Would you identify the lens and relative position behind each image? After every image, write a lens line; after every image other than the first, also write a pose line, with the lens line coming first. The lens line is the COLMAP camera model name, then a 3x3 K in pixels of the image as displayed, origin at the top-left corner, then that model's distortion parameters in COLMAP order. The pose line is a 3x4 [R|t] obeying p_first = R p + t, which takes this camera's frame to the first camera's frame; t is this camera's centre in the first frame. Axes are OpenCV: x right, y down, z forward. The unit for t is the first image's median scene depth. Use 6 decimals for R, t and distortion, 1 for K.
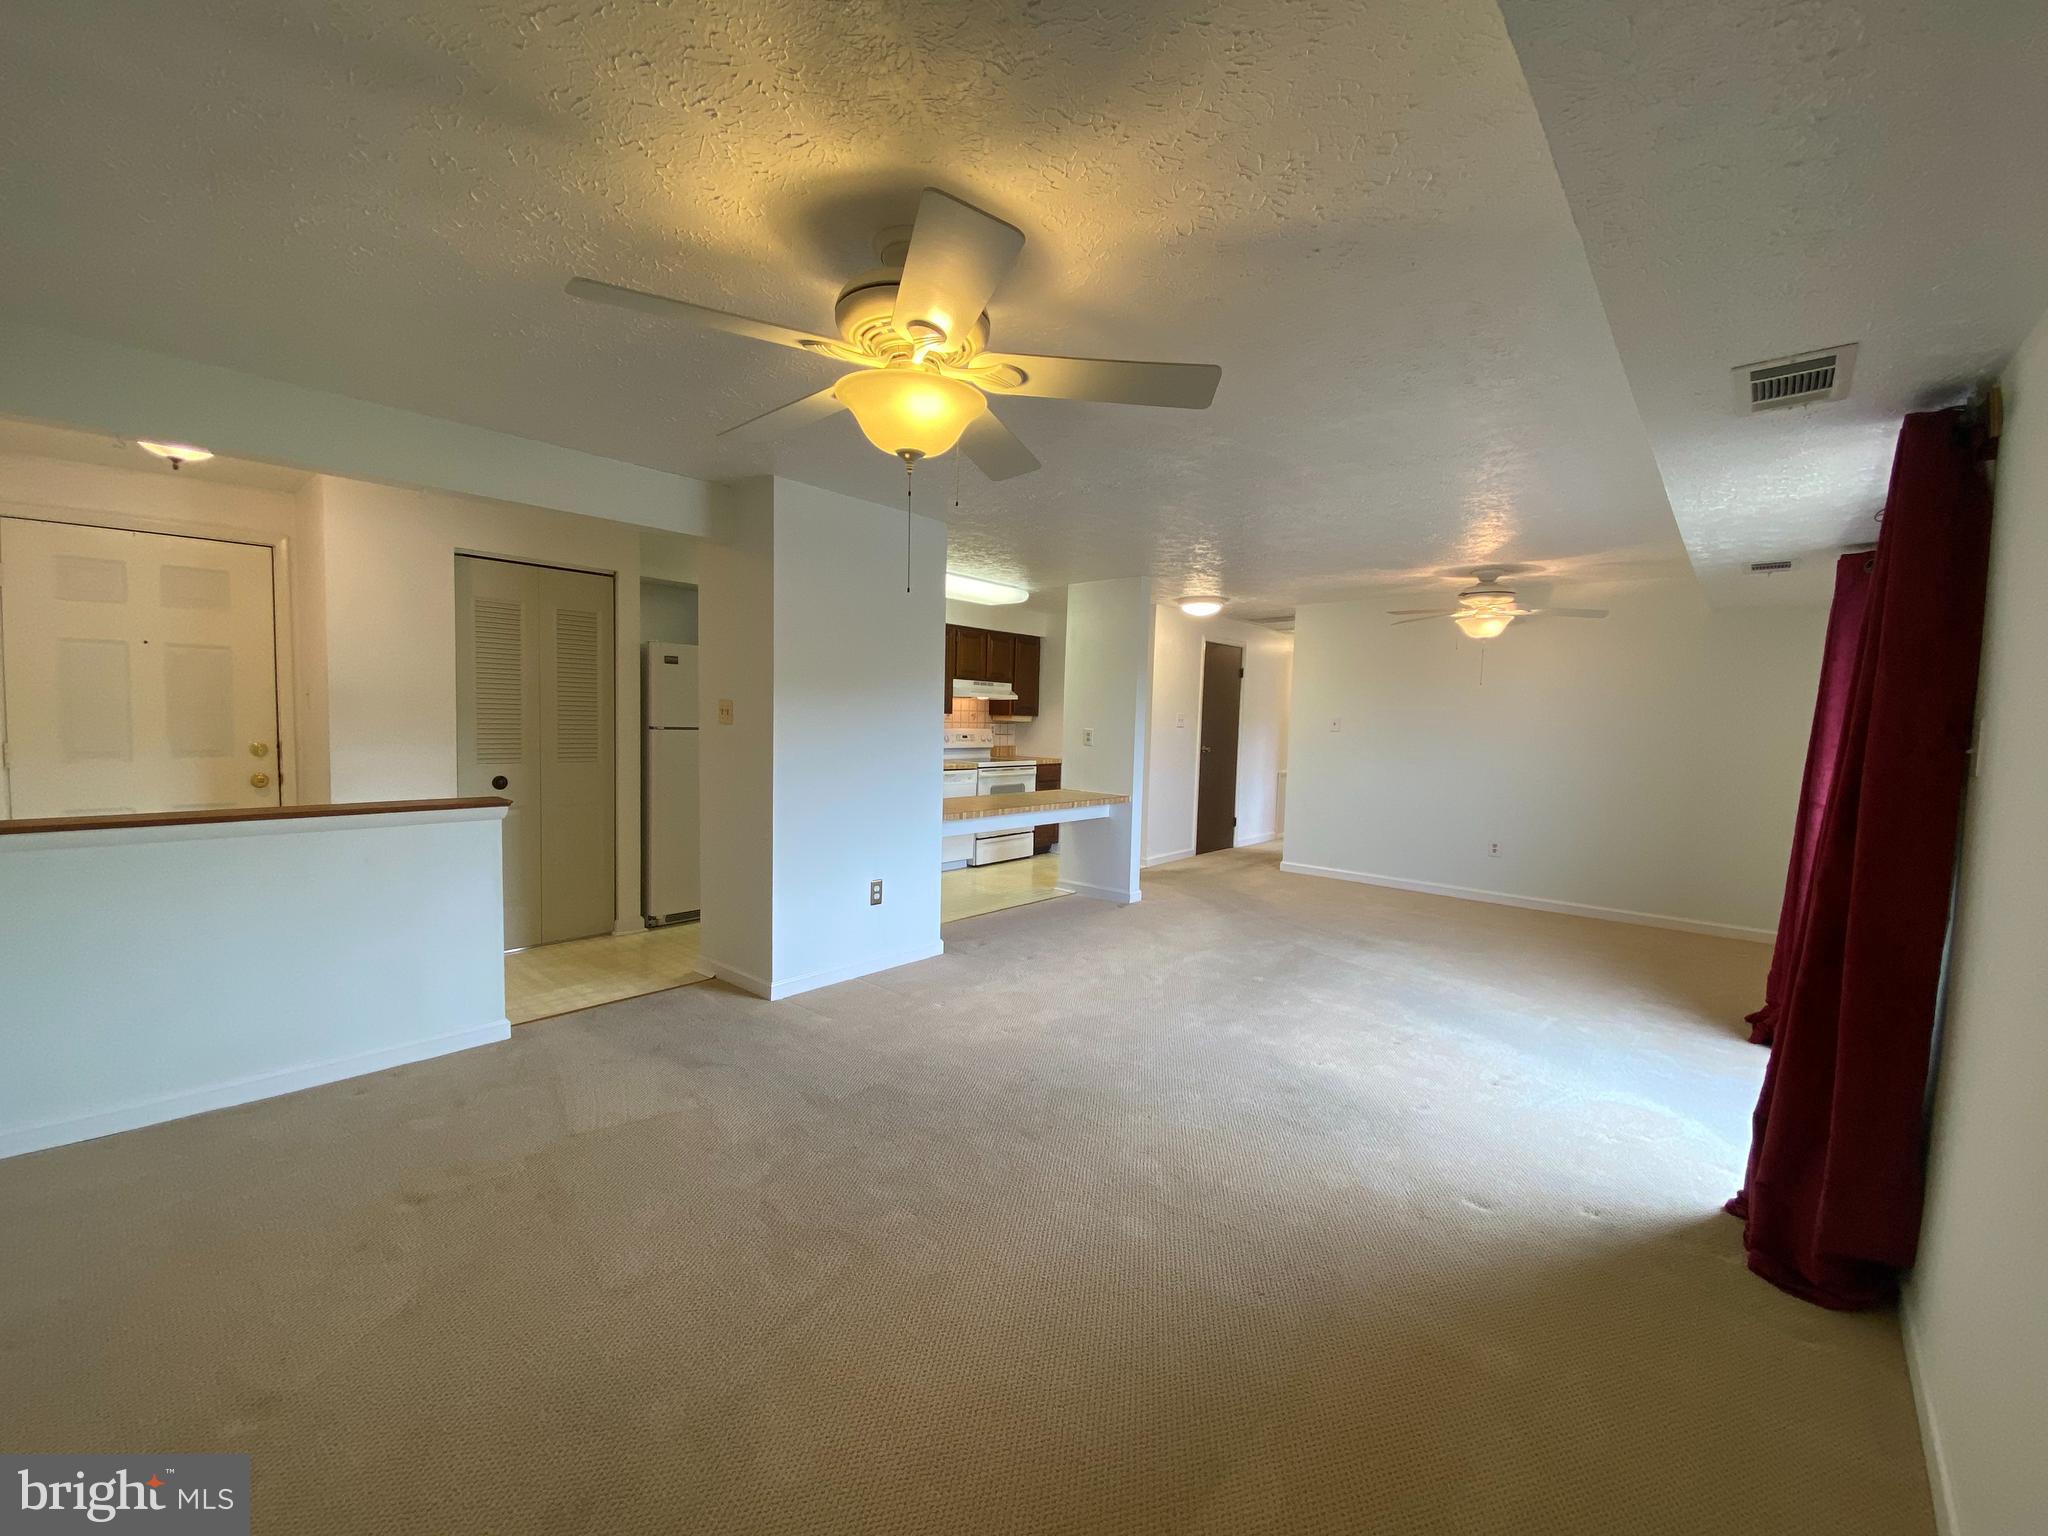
lens RADIAL K [[823.3, 0, 1024.0], [0, 823.3, 768.0], [0, 0, 1]] dist [0.001122, -0.000146]
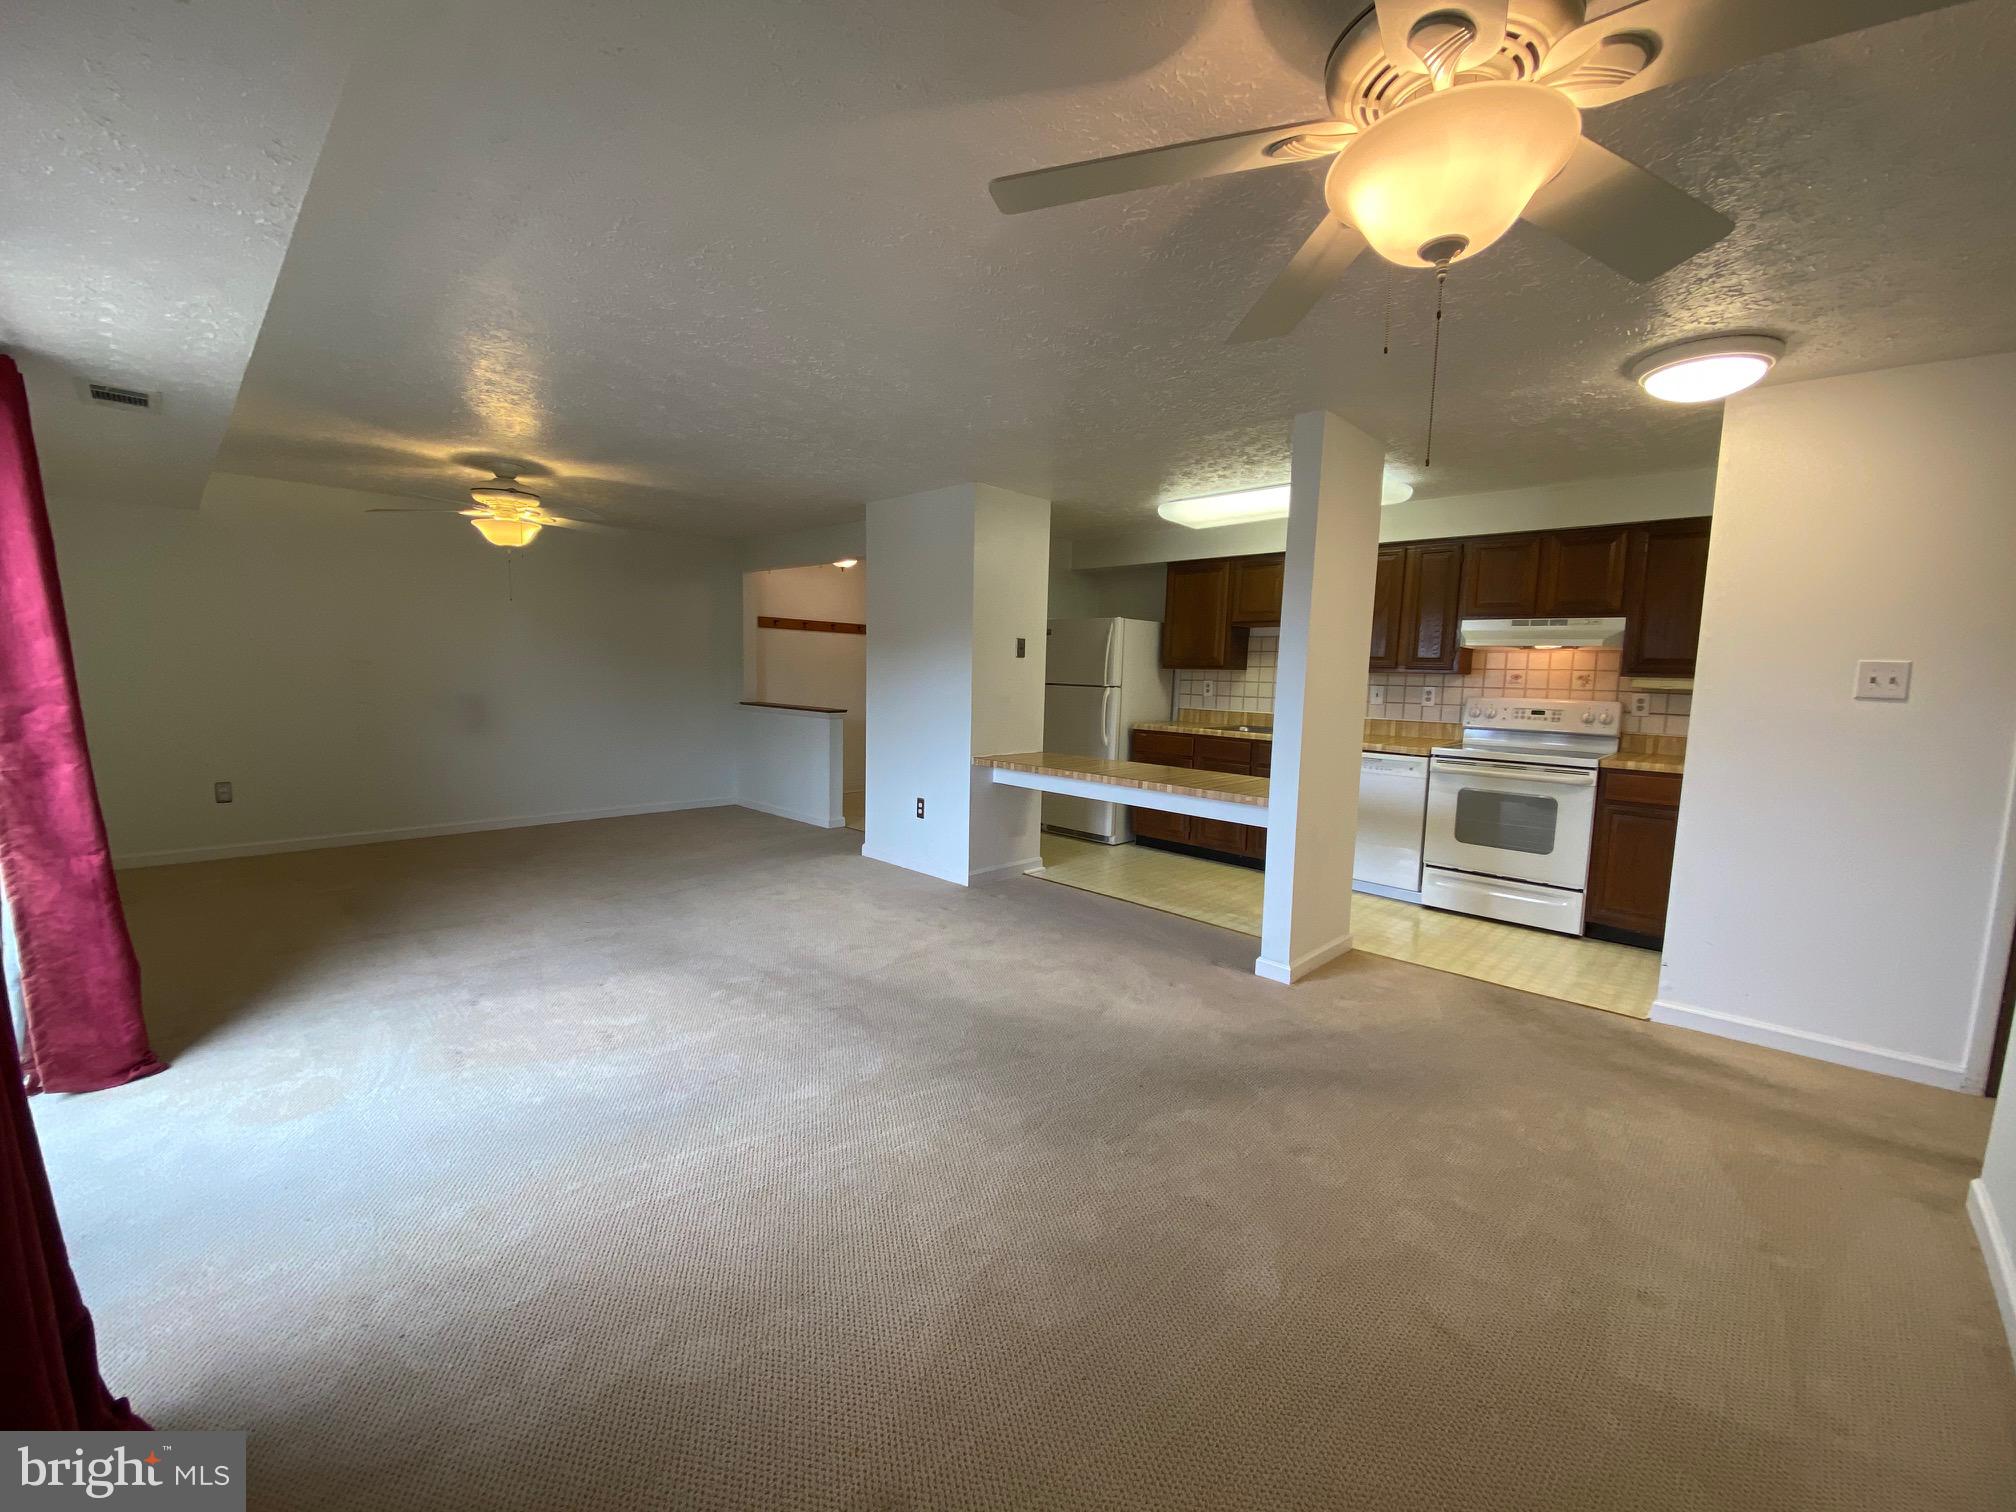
lens RADIAL K [[795.1, 0, 1008.0], [0, 795.1, 756.0], [0, 0, 1]] dist [0.013335, -0.000143]
pose [[-0.048106, 0.074980, -0.996024, 0.563112], [-0.091367, 0.992668, 0.079140, -0.017844], [0.994655, 0.094810, -0.040903, 0.666069]]
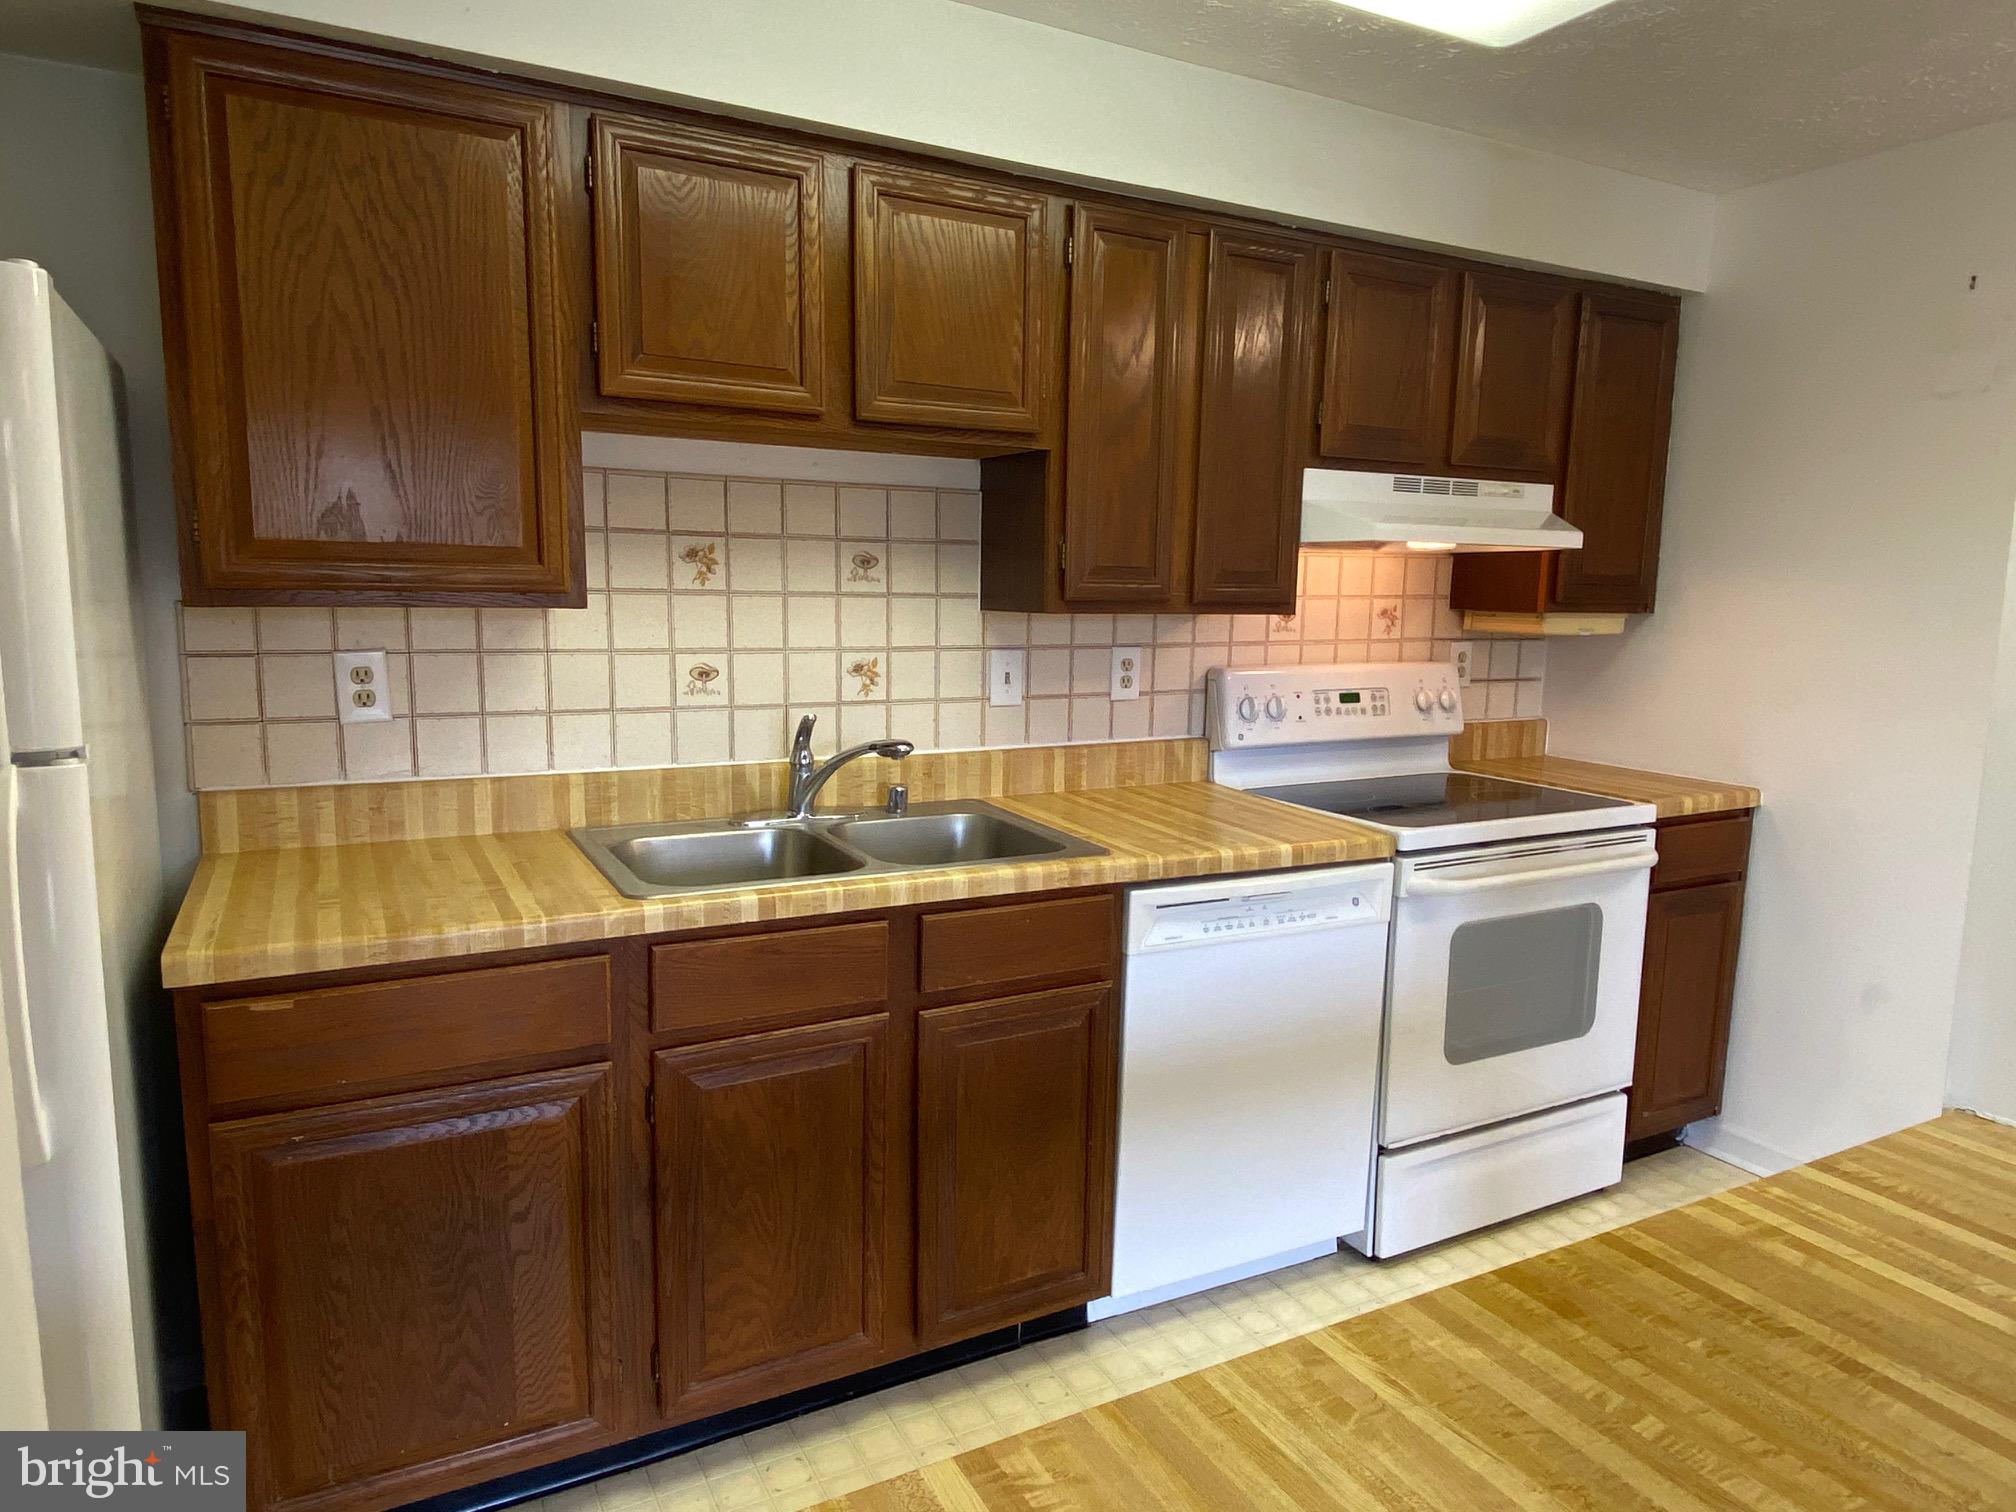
lens RADIAL K [[1261.3, 0, 1008.0], [0, 1261.3, 756.0], [0, 0, 1]] dist [0.085427, -0.000878]
pose [[0.936787, 0.035009, -0.348144, -0.033500], [-0.012214, 0.997647, 0.067458, -0.047282], [0.349686, -0.058941, 0.935011, 0.607550]]
